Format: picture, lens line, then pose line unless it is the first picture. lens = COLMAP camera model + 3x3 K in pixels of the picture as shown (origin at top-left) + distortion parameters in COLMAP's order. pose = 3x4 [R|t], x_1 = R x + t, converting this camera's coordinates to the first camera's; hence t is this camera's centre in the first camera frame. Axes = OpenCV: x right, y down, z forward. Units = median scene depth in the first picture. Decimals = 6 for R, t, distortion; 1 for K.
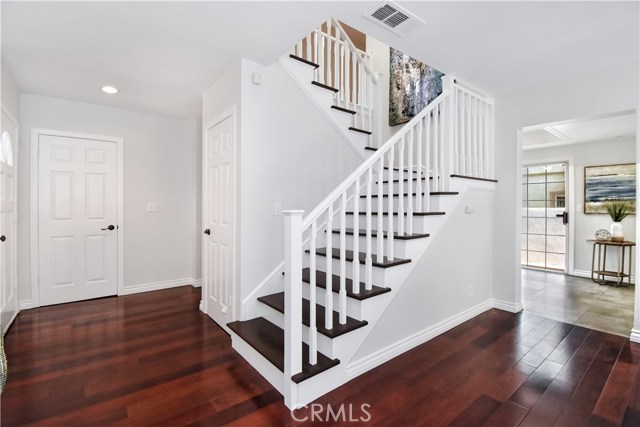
lens RADIAL K [[287.7, 0, 320.0], [0, 287.7, 213.5], [0, 0, 1]] dist [0.000886, -0.016322]
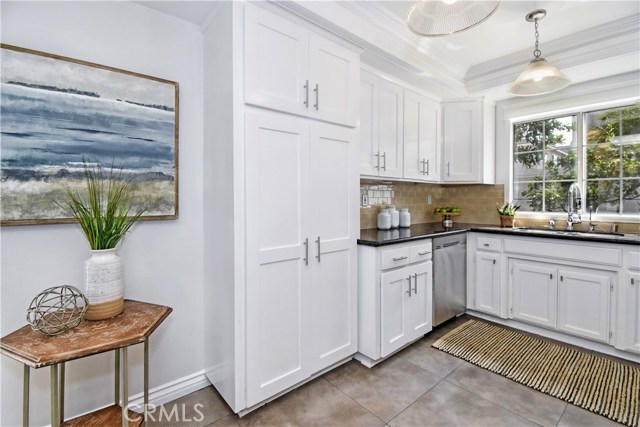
lens RADIAL K [[292.4, 0, 319.8], [0, 292.4, 198.3], [0, 0, 1]] dist [0.002777, -0.018029]
pose [[-0.012630, -0.000219, 0.999920, 0.720193], [0.010904, 0.999940, 0.000357, -0.020312], [-0.999861, 0.010907, -0.012626, 0.750194]]
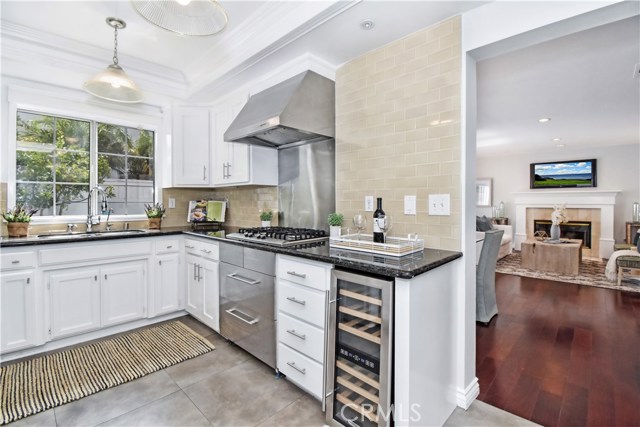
lens RADIAL K [[288.6, 0, 326.9], [0, 288.6, 202.9], [0, 0, 1]] dist [0.001892, -0.016456]
pose [[-0.988897, -0.001830, -0.148591, 0.890393], [-0.004050, 0.999885, 0.014639, -0.021926], [0.148547, 0.015079, -0.988790, 0.903478]]
